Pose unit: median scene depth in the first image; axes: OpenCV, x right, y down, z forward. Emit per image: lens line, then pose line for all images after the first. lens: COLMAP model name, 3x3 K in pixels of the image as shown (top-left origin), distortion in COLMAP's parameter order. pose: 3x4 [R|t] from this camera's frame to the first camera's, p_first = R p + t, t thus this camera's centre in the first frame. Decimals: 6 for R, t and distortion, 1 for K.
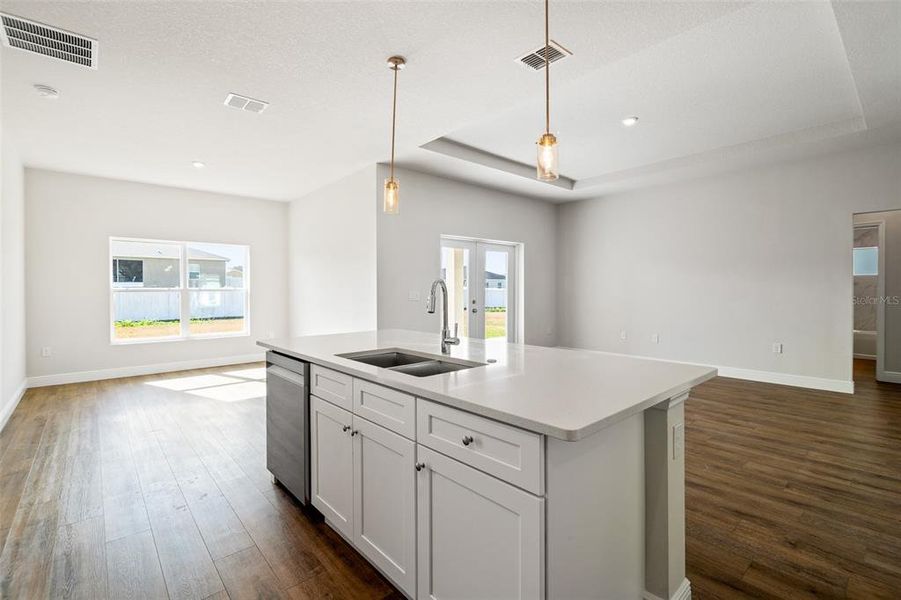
lens RADIAL K [[410.9, 0, 463.0], [0, 410.9, 298.0], [0, 0, 1]] dist [0.002078, 0.000252]
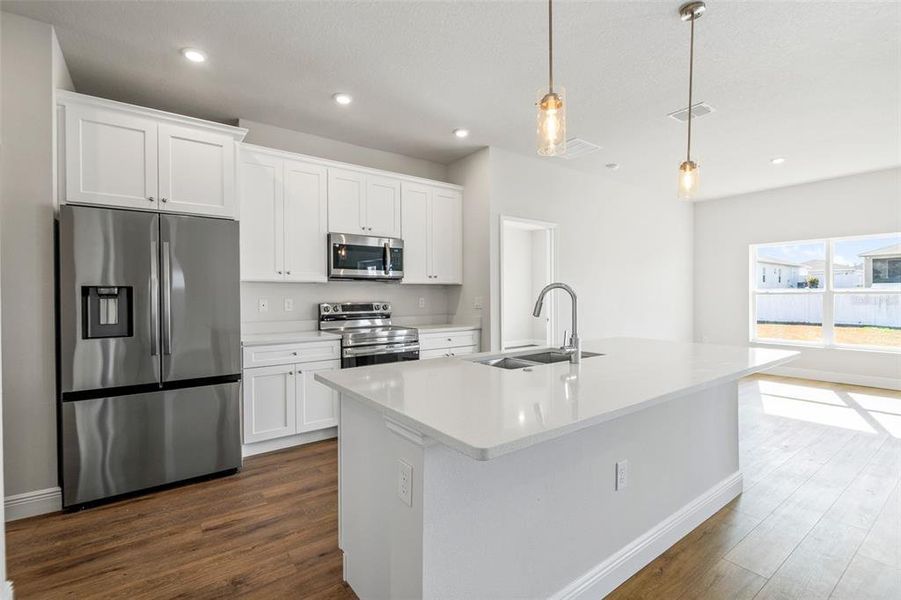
lens RADIAL K [[413.8, 0, 452.2], [0, 413.8, 296.1], [0, 0, 1]] dist [0.002134, 0.000000]
pose [[-0.099766, 0.008653, -0.994973, 0.684296], [-0.010817, 0.999894, 0.009781, -0.022815], [0.994952, 0.011739, -0.099662, 0.620729]]
